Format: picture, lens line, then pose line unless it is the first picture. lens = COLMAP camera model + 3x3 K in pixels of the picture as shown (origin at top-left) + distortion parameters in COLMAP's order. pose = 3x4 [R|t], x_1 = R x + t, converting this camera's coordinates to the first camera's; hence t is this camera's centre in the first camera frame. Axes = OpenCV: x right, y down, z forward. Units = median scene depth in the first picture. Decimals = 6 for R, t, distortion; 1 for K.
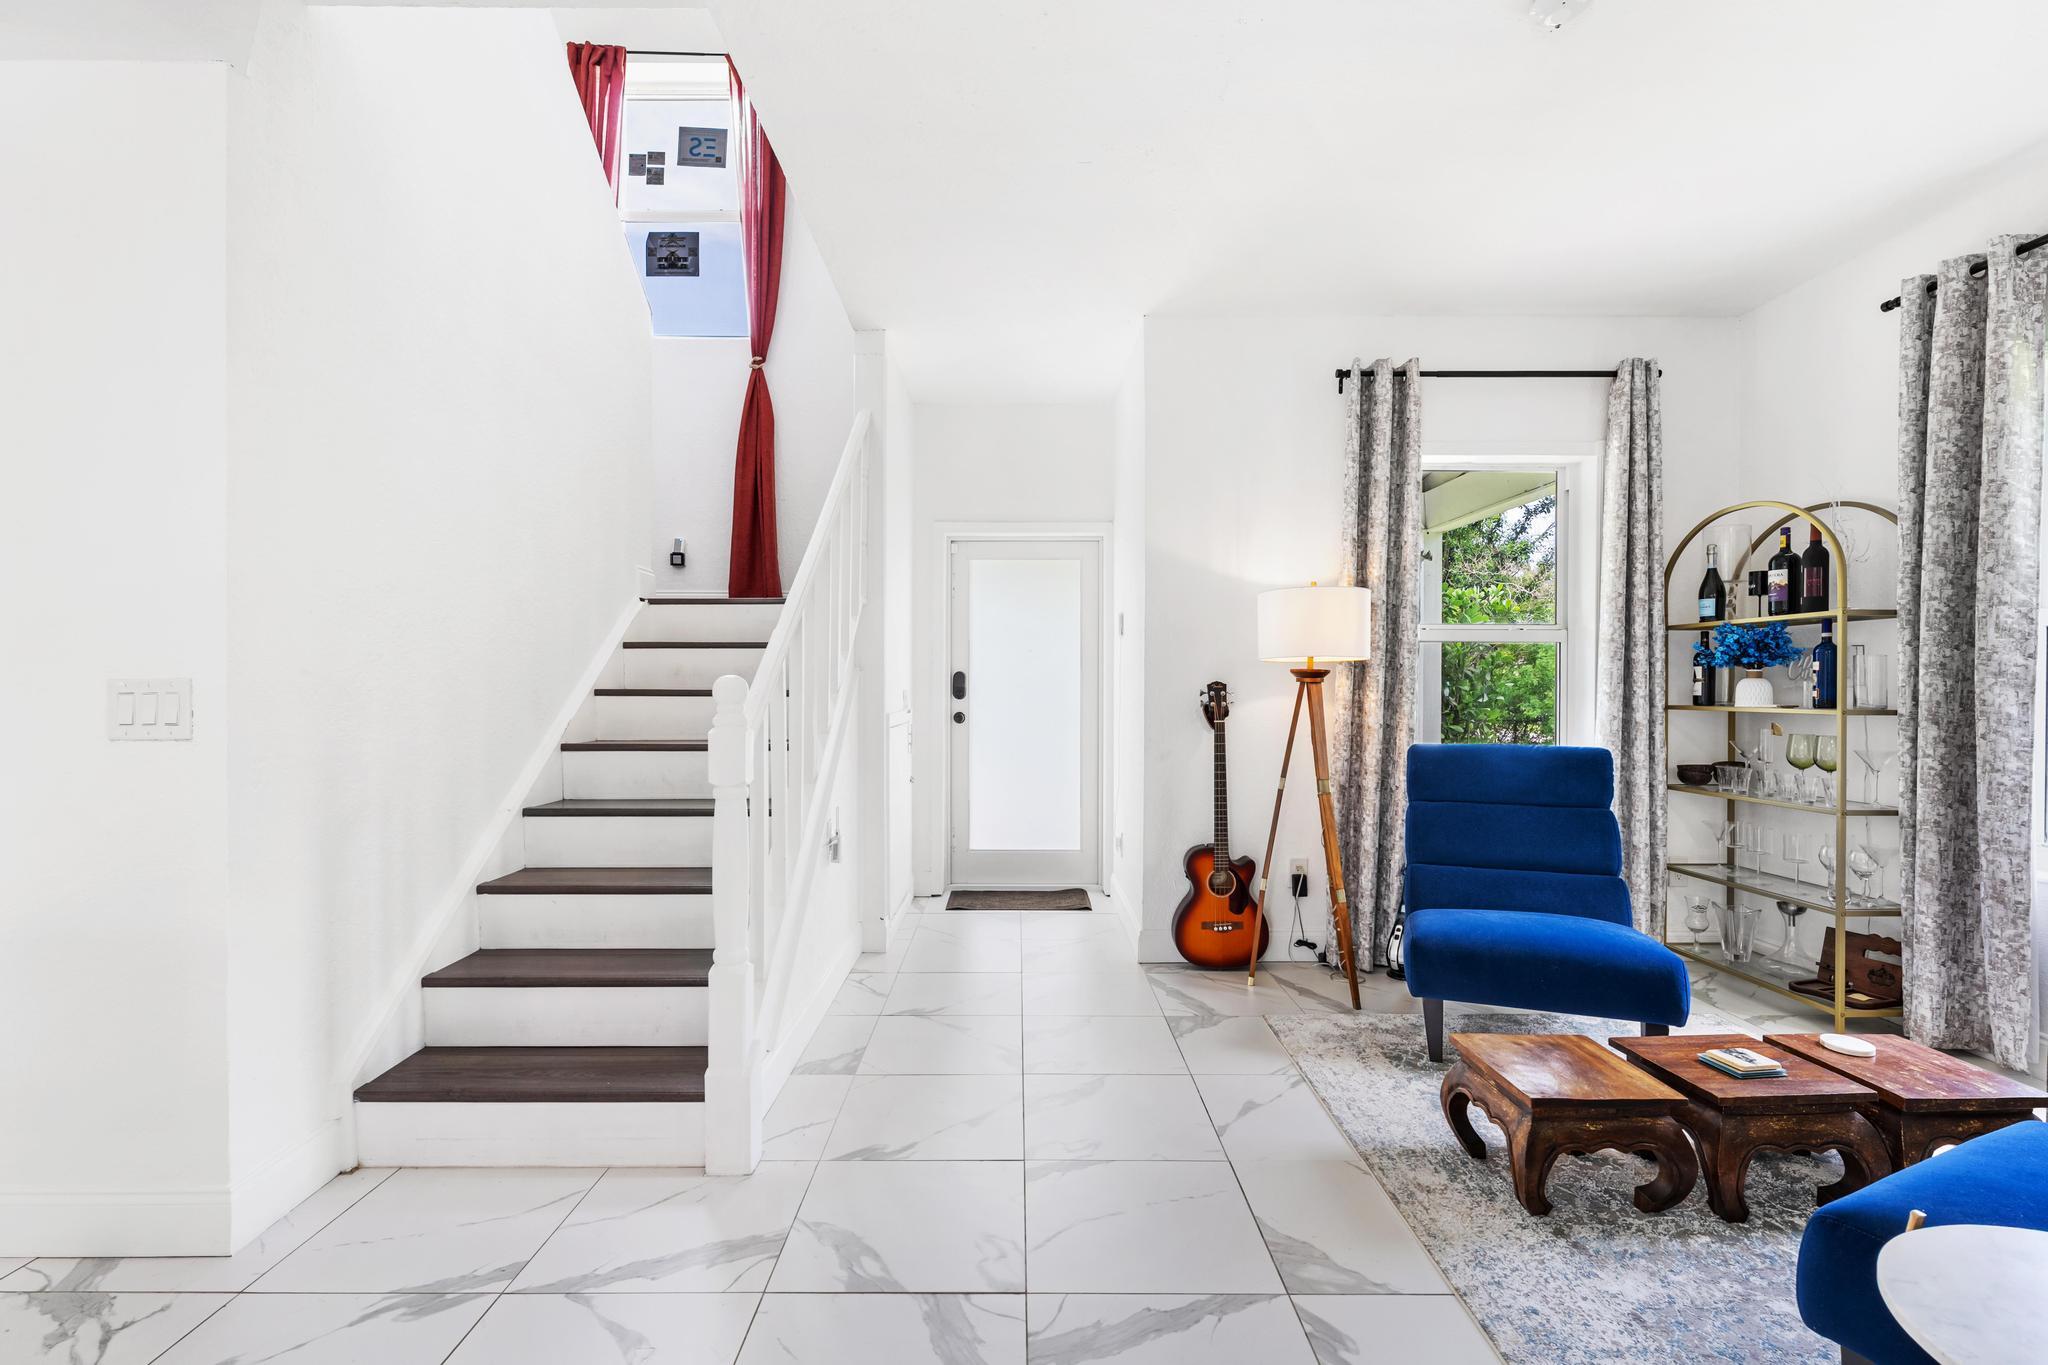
lens RADIAL K [[923.0, 0, 1018.8], [0, 923.0, 690.5], [0, 0, 1]] dist [-0.007495, 0.001581]
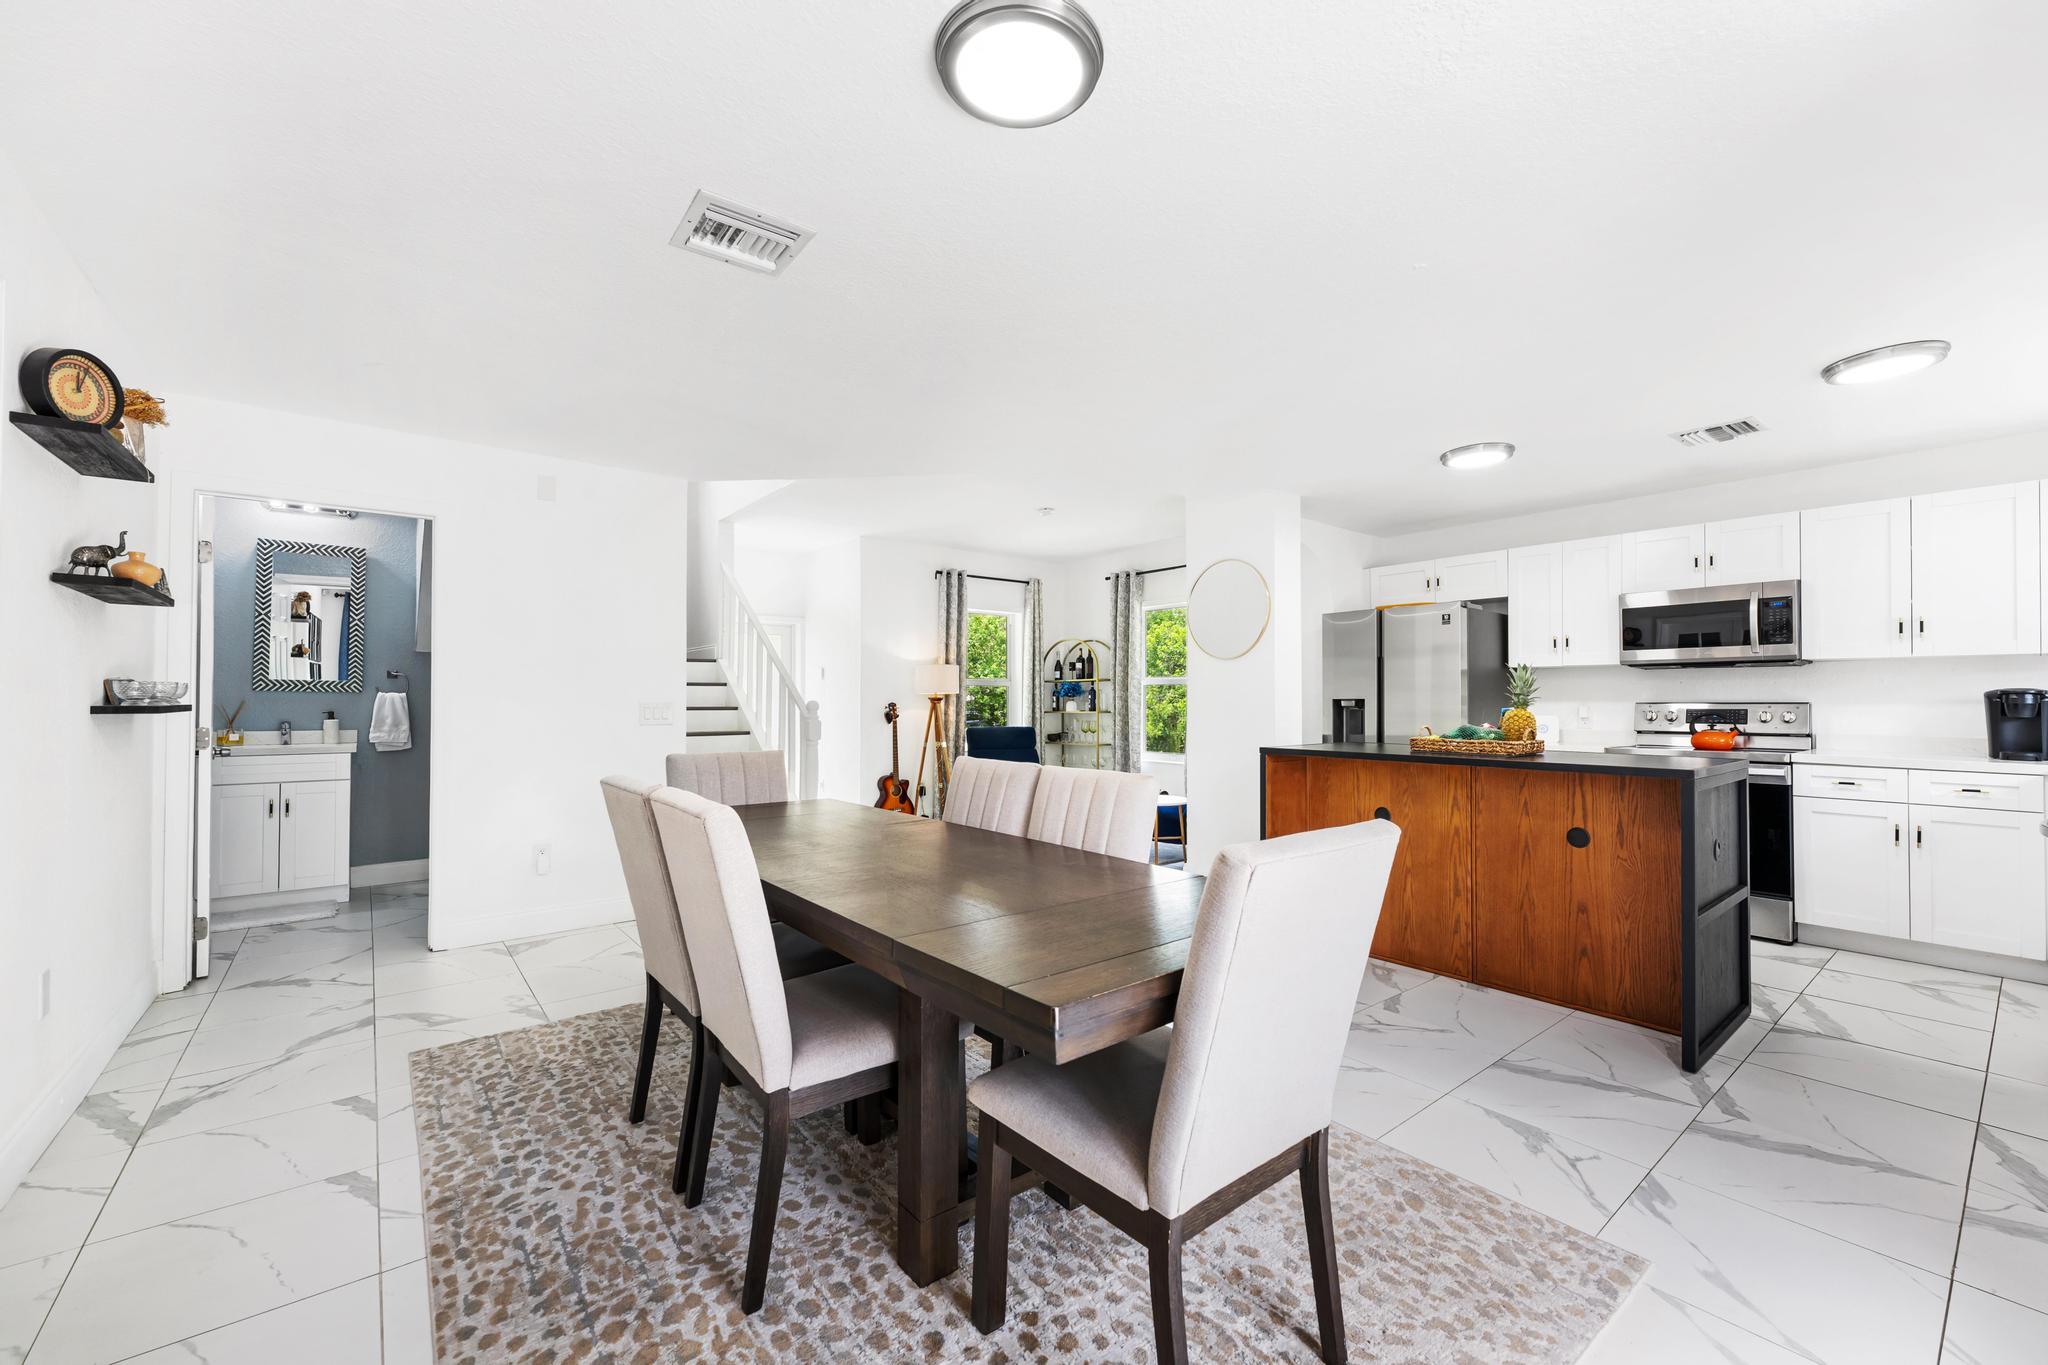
lens RADIAL K [[822.3, 0, 1016.4], [0, 822.3, 690.5], [0, 0, 1]] dist [-0.001868, 0.000110]
pose [[0.784159, 0.007199, 0.620518, -0.811193], [0.006895, 0.999770, -0.020312, 0.004203], [-0.620521, 0.020206, 0.783929, -0.782790]]
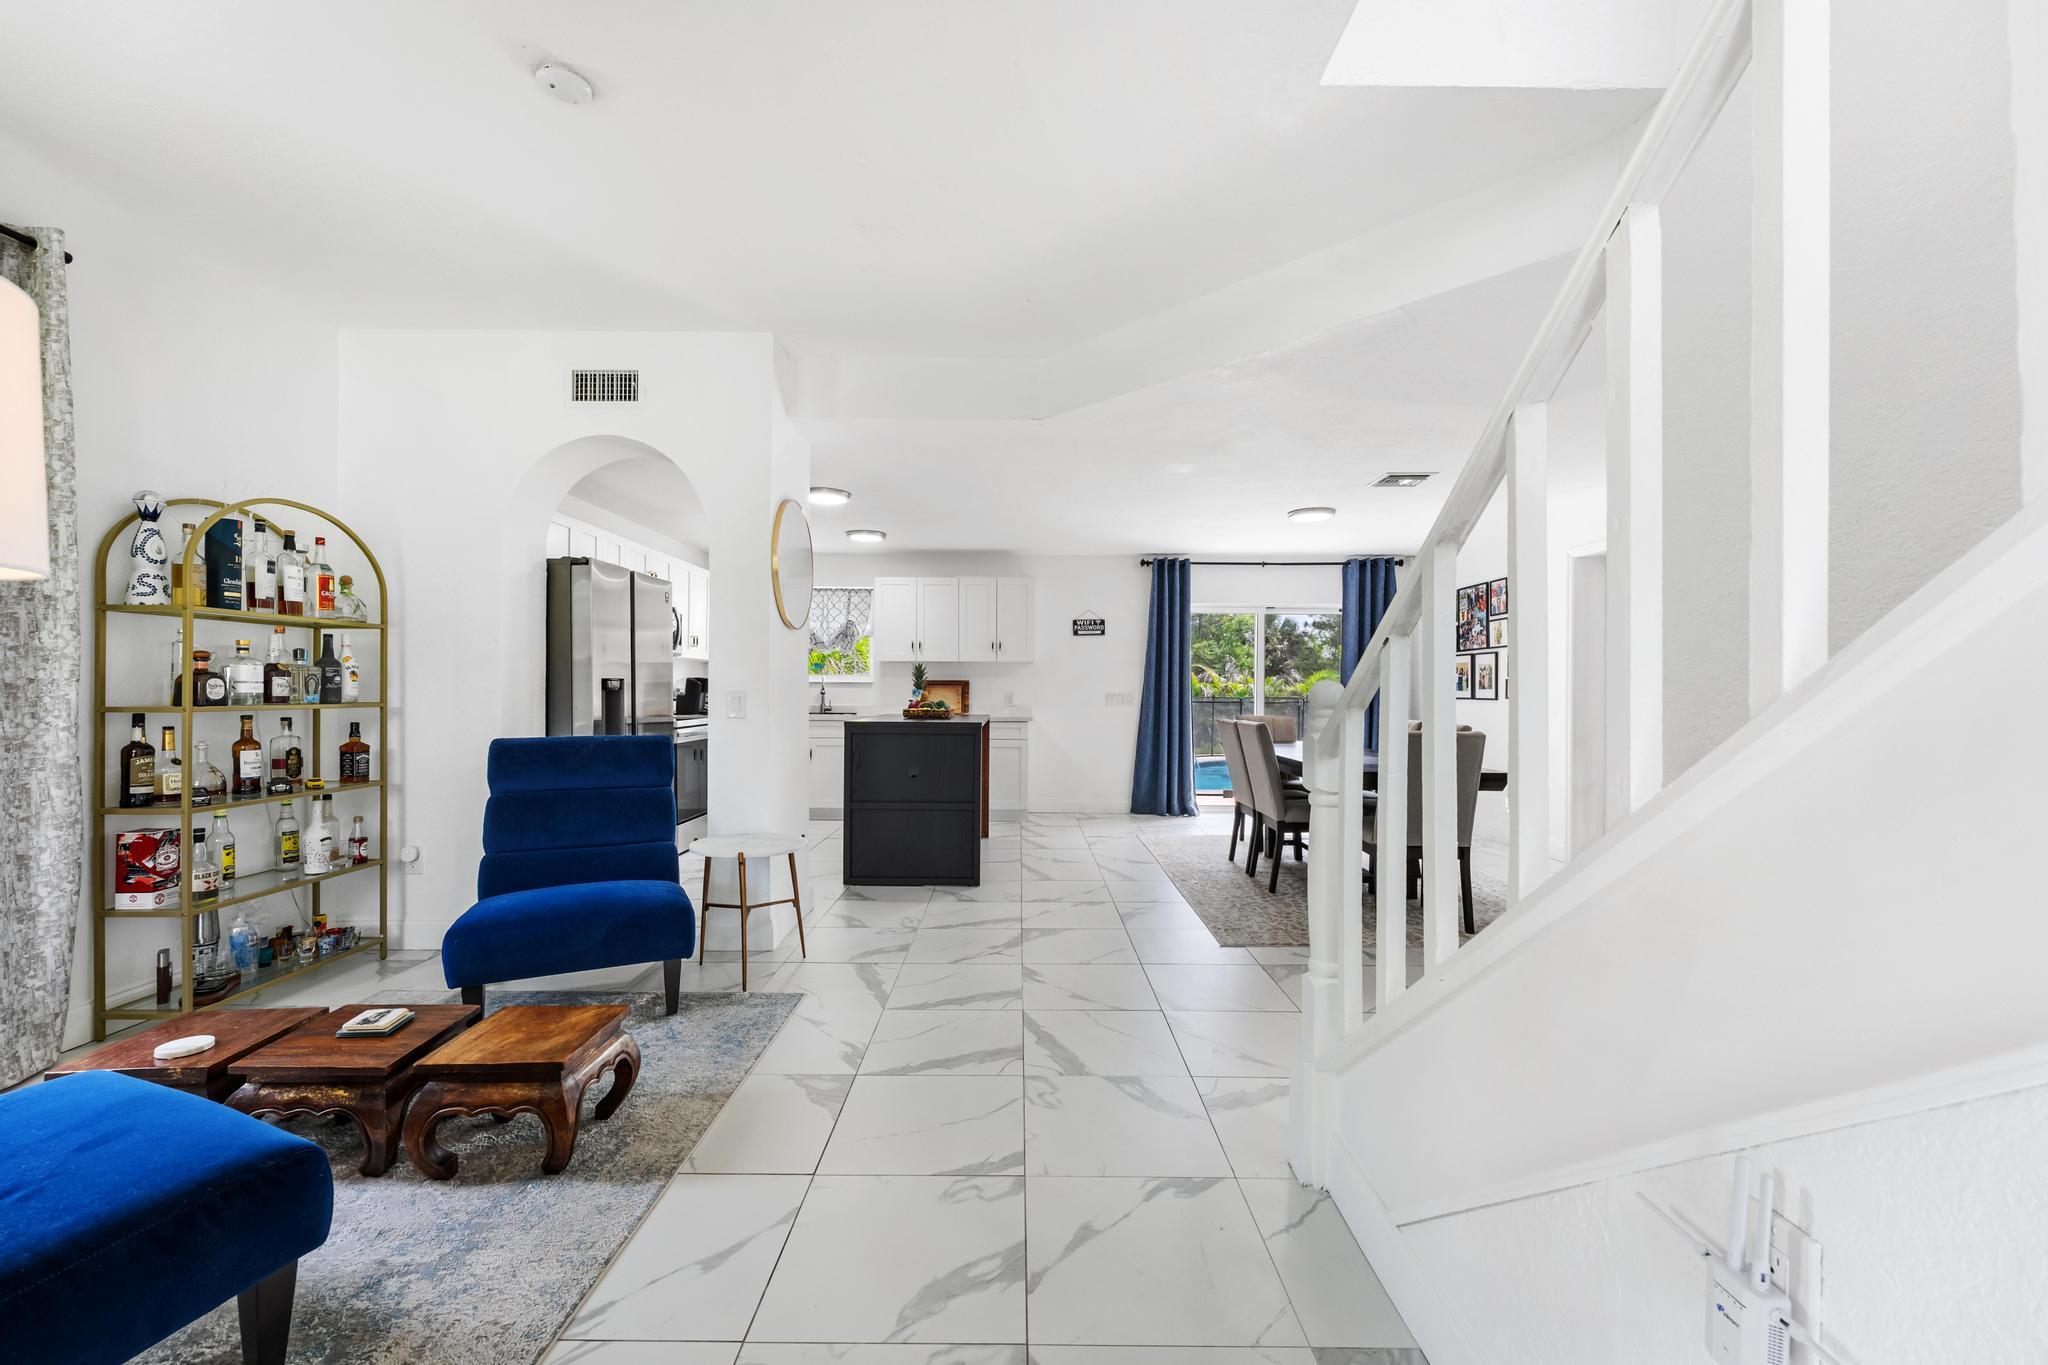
lens RADIAL K [[822.3, 0, 1025.2], [0, 822.3, 683.4], [0, 0, 1]] dist [-0.001868, 0.000110]
pose [[-0.999926, -0.010033, -0.006861, 0.010594], [-0.010041, 0.999949, 0.001176, -0.006951], [0.006849, 0.001244, -0.999976, 1.126039]]
